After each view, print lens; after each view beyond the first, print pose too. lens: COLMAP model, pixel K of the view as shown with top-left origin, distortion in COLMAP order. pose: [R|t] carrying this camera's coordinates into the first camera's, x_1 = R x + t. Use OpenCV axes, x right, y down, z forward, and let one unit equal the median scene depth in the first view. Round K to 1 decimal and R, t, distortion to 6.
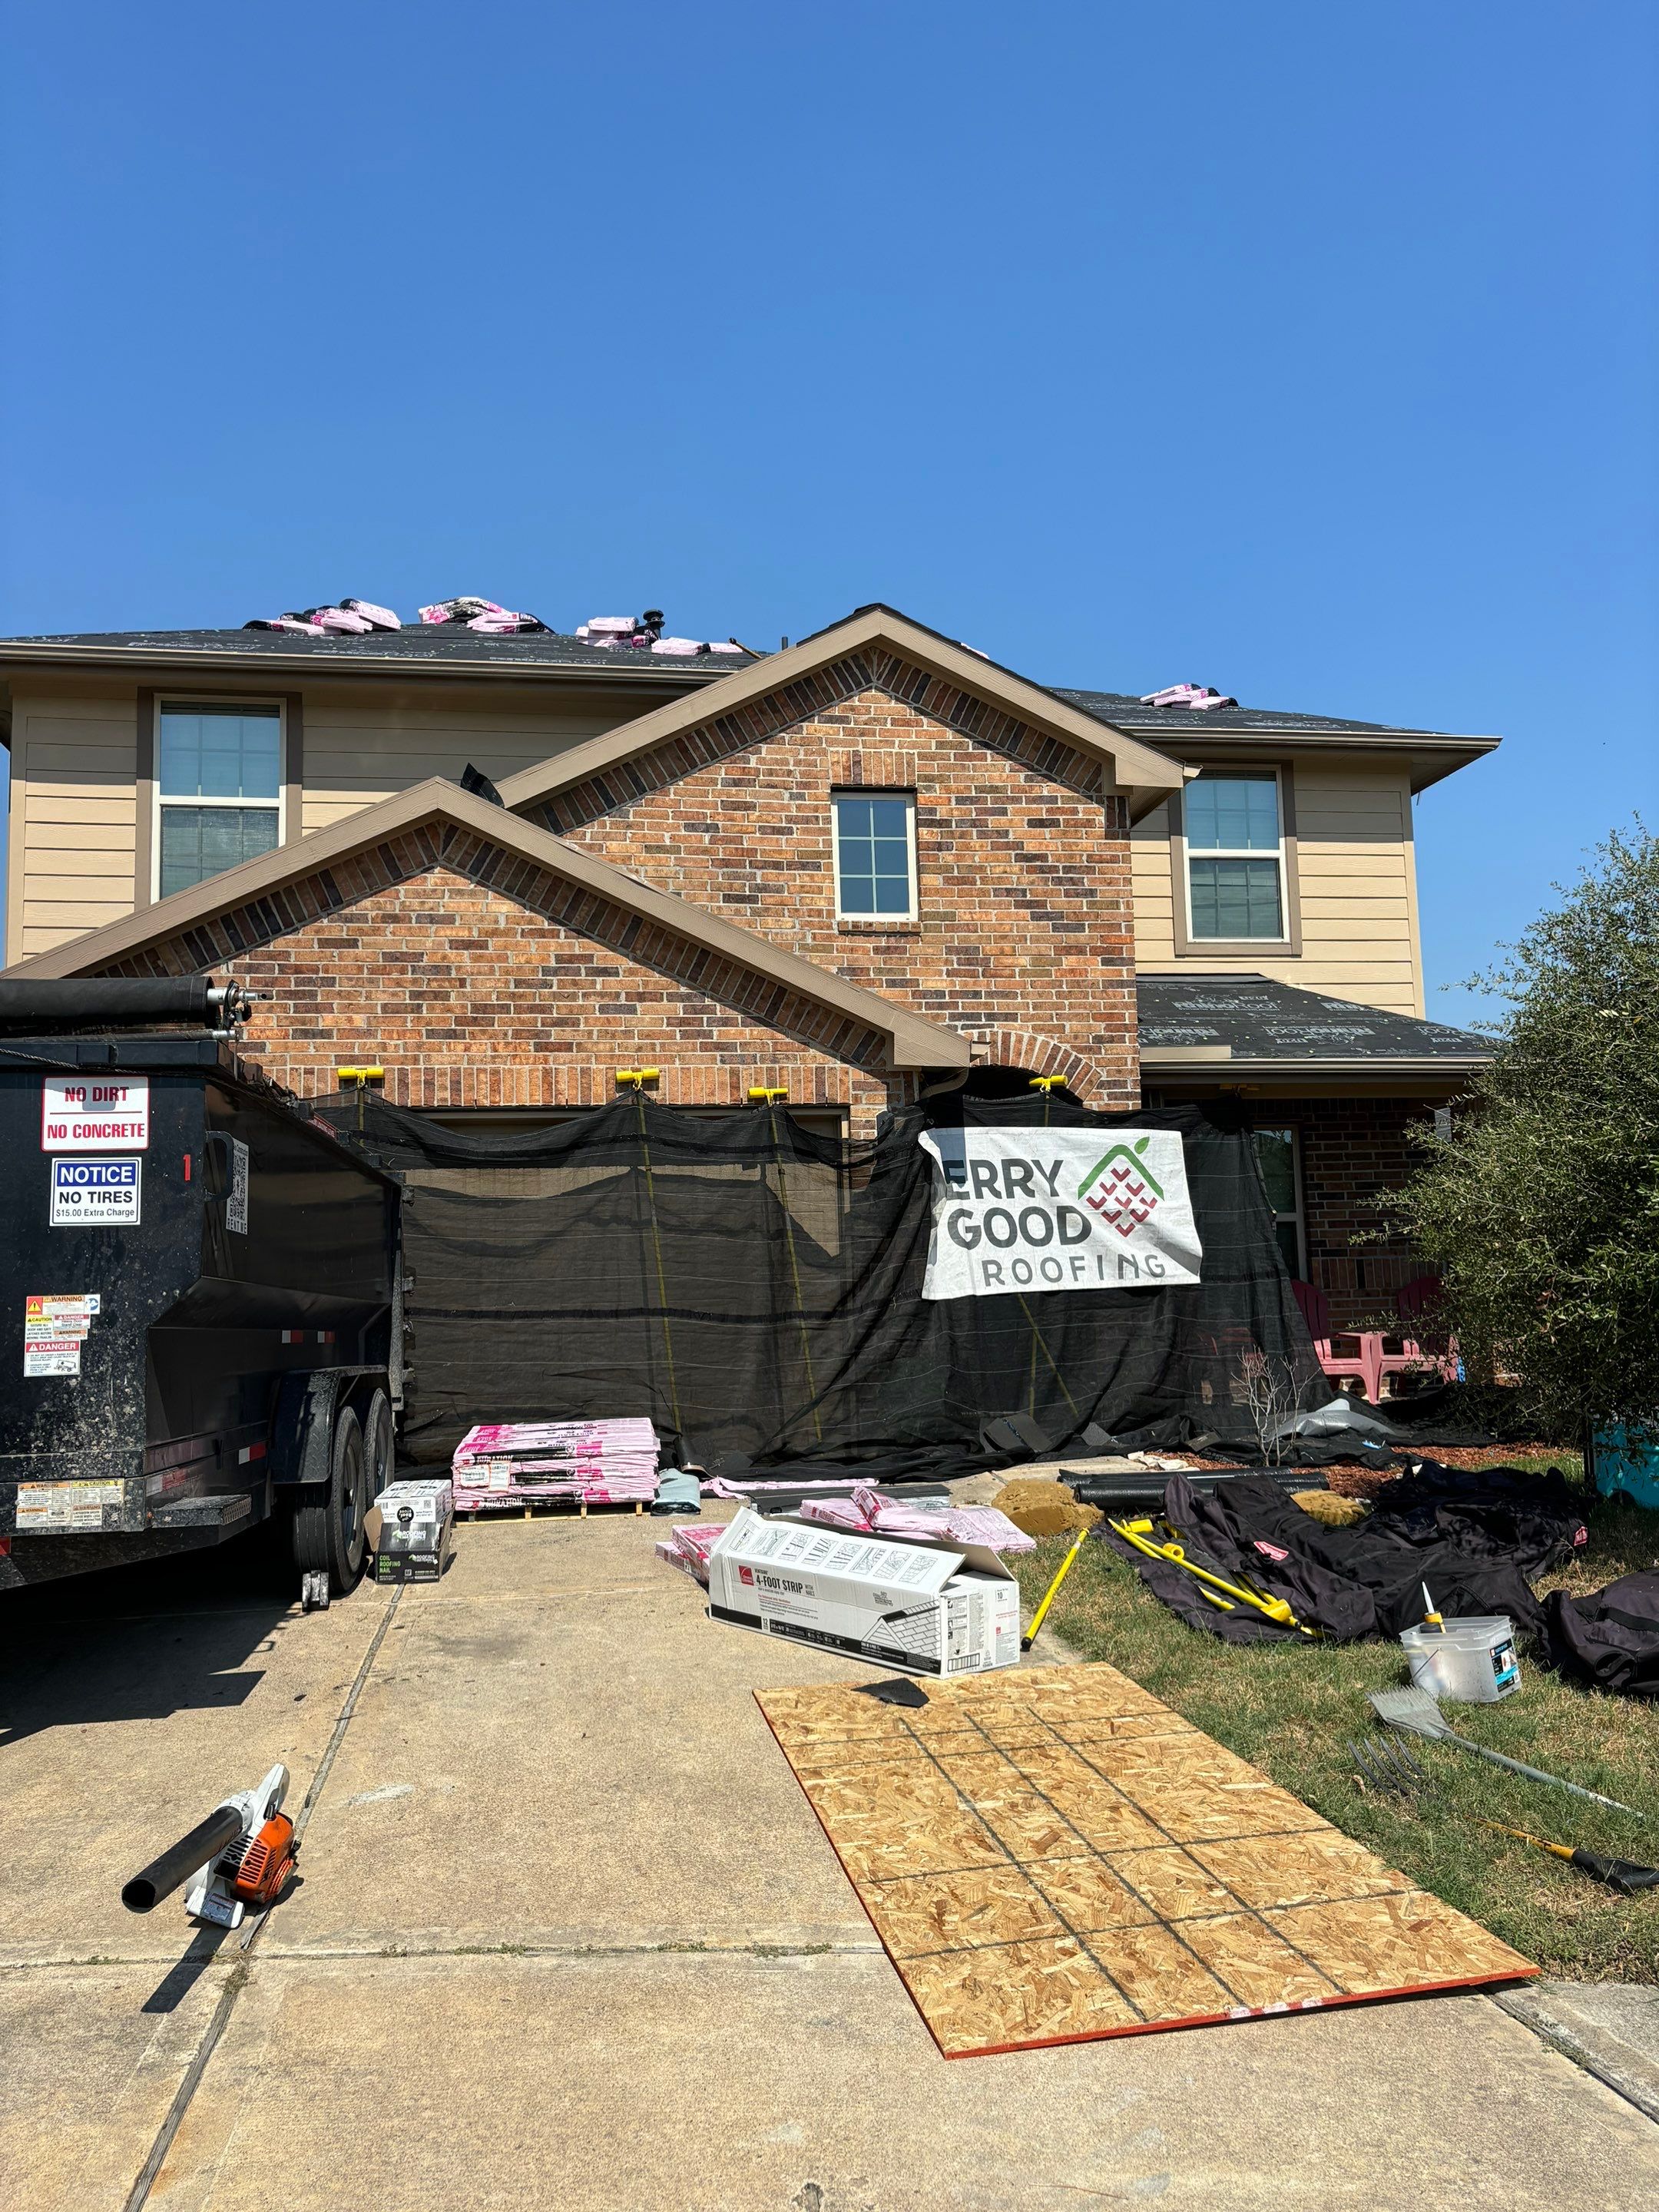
lens RADIAL K [[1725.5, 0, 845.6], [0, 1725.5, 1108.9], [0, 0, 1]] dist [0.101927, -0.012280]
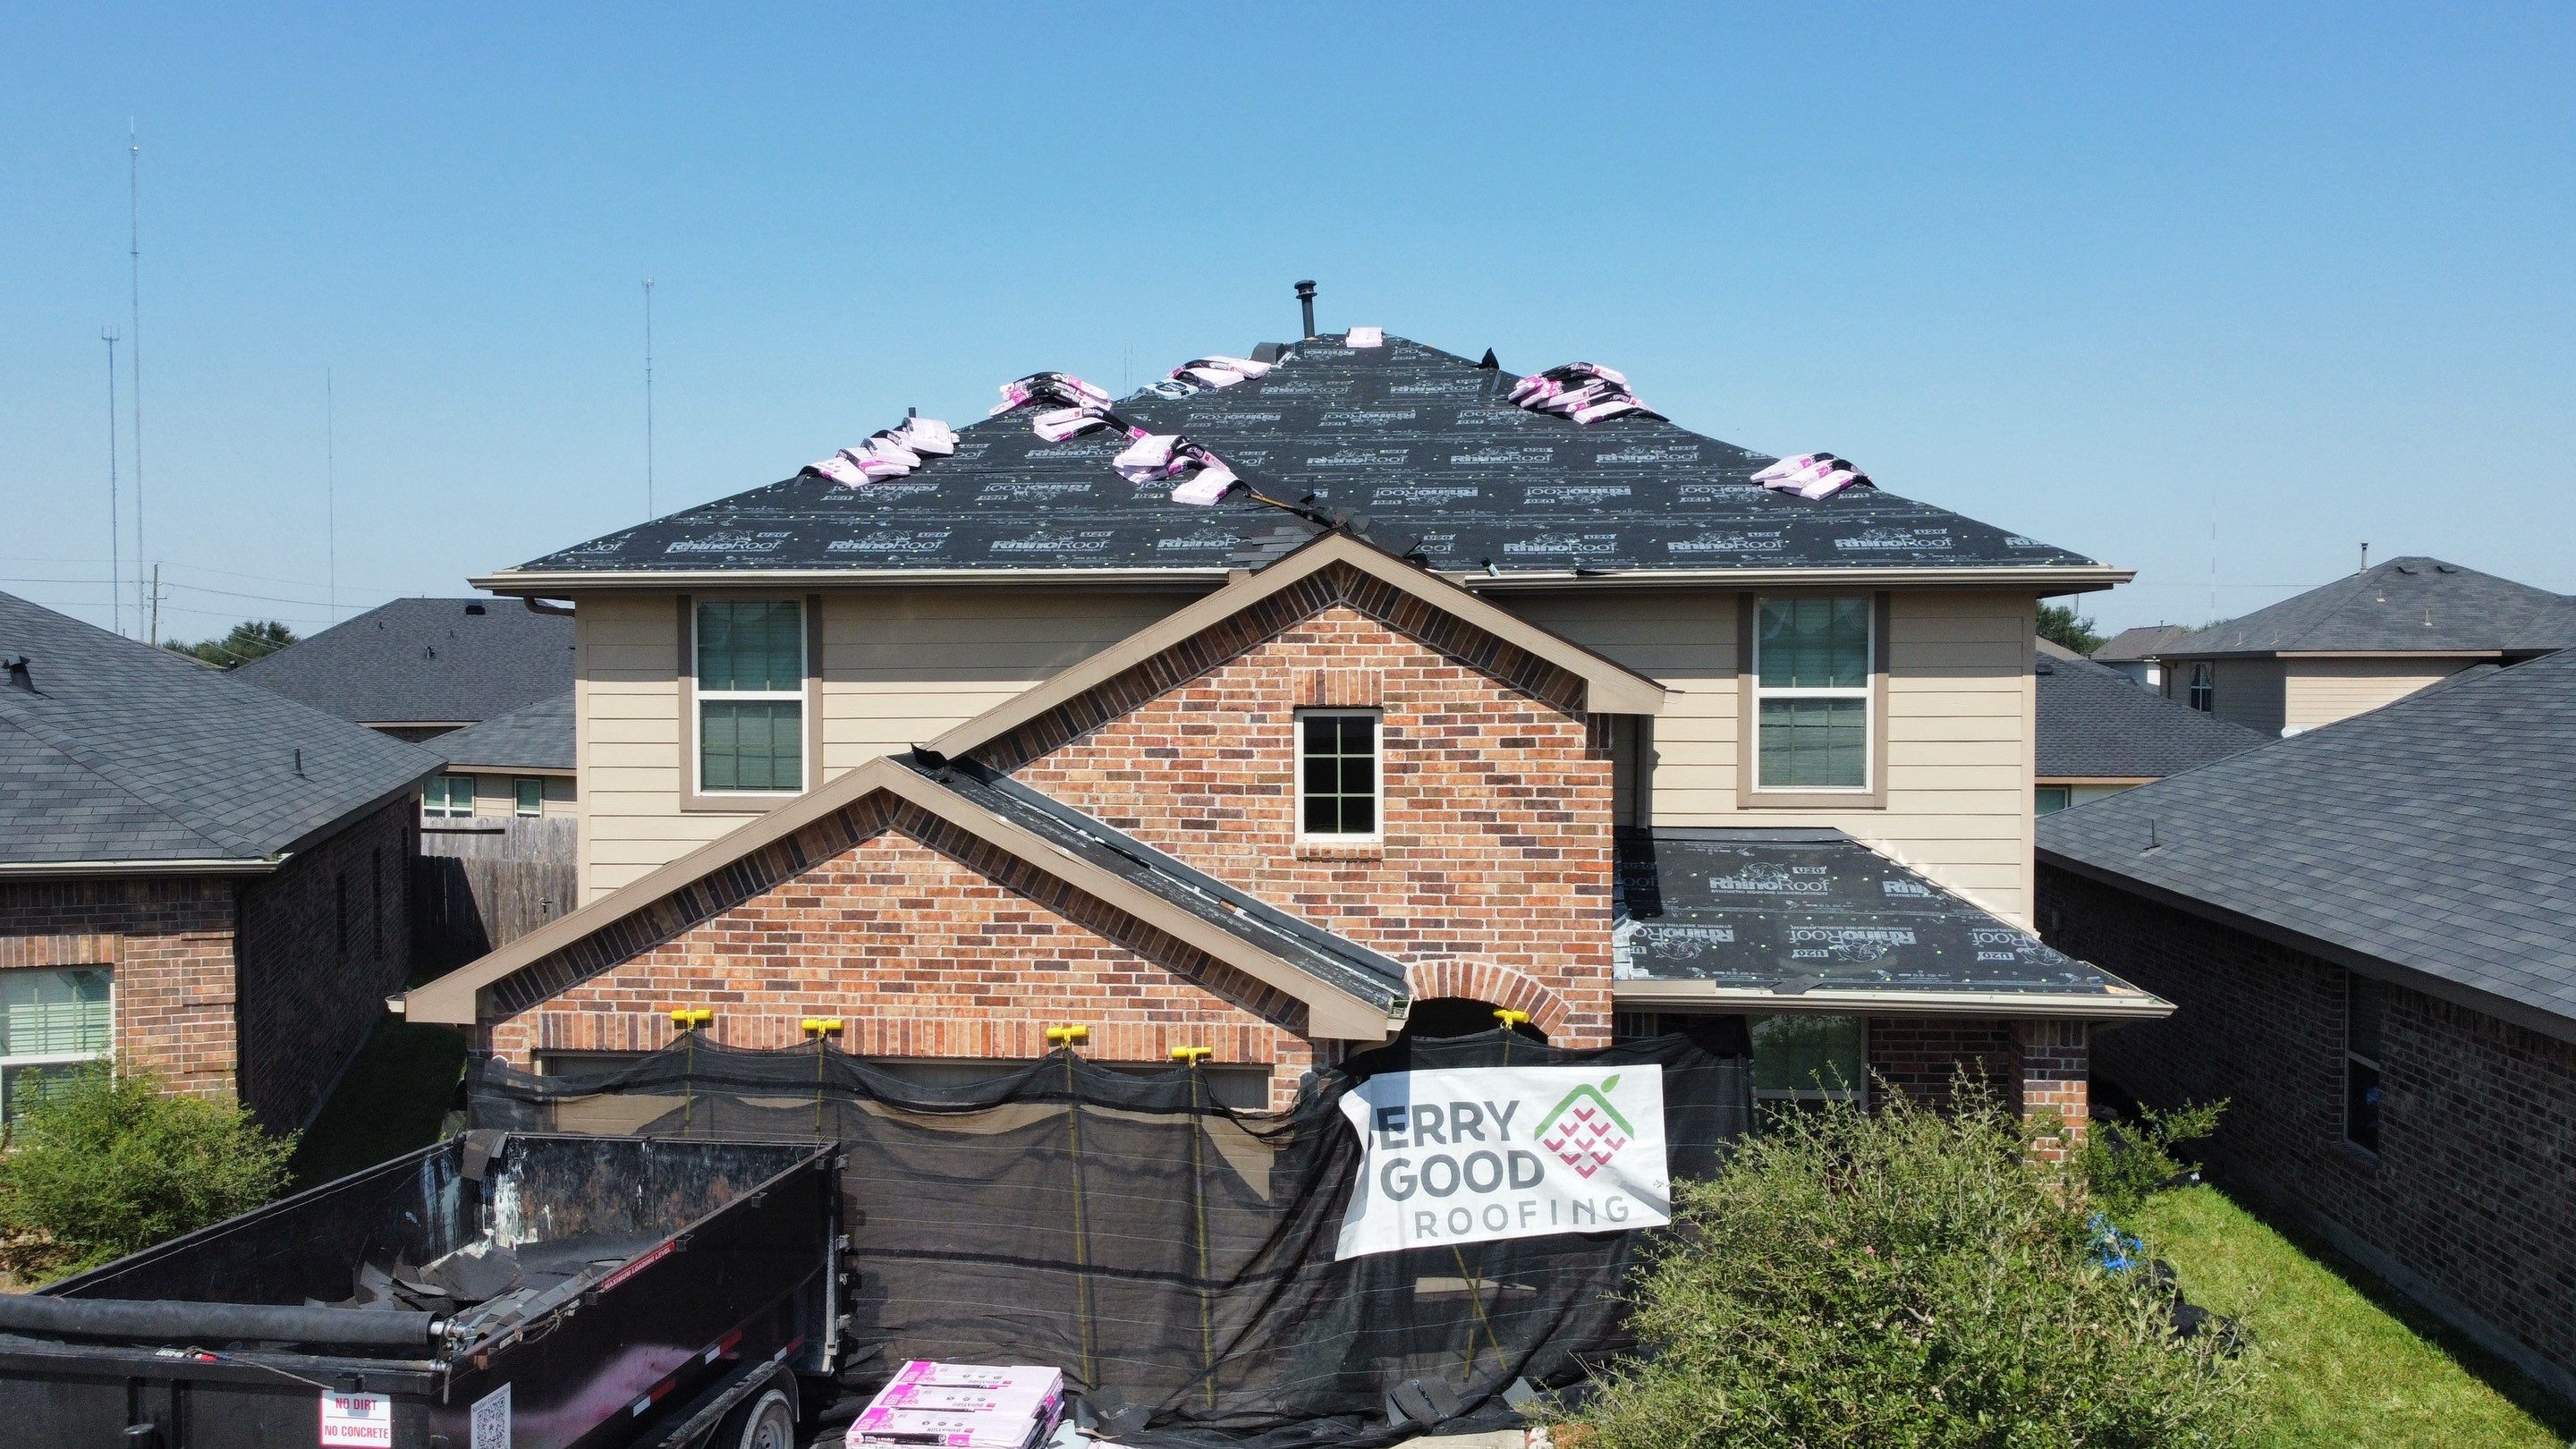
lens RADIAL K [[2025.5, 0, 1284.9], [0, 2025.5, 730.5], [0, 0, 1]] dist [0.006871, 0.018836]
pose [[0.961228, 0.035074, -0.273515, 0.306630], [0.003983, 0.990009, 0.140950, -0.341298], [0.275726, -0.136574, 0.951484, -0.095622]]
